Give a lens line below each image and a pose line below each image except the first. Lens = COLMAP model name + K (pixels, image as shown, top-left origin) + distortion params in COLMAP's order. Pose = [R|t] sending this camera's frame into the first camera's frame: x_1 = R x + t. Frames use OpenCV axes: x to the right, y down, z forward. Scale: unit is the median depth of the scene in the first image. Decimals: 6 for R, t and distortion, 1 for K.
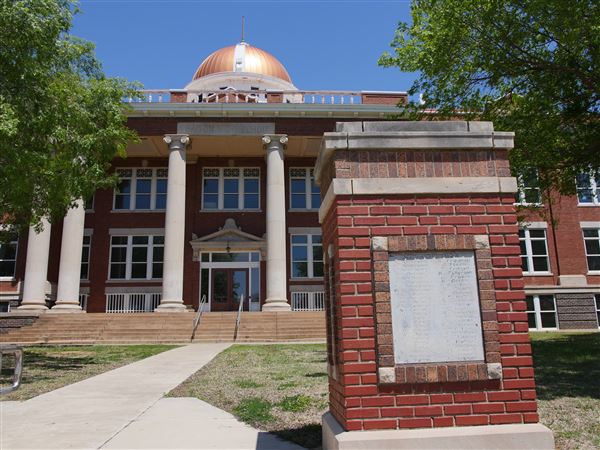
lens RADIAL K [[524.4, 0, 298.8], [0, 524.4, 221.6], [0, 0, 1]] dist [-0.095318, 0.118749]
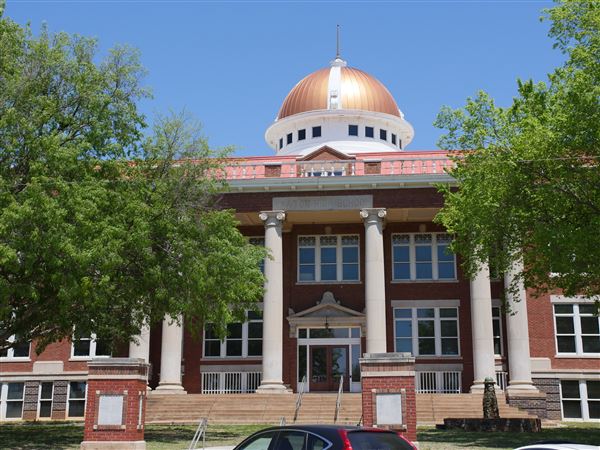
lens RADIAL K [[853.7, 0, 295.0], [0, 853.7, 222.4], [0, 0, 1]] dist [0.066383, 0.090106]
pose [[0.986175, -0.020110, -0.164481, 0.067254], [0.018278, 0.999753, -0.012647, -0.116009], [0.164694, 0.009466, 0.986299, -0.542619]]
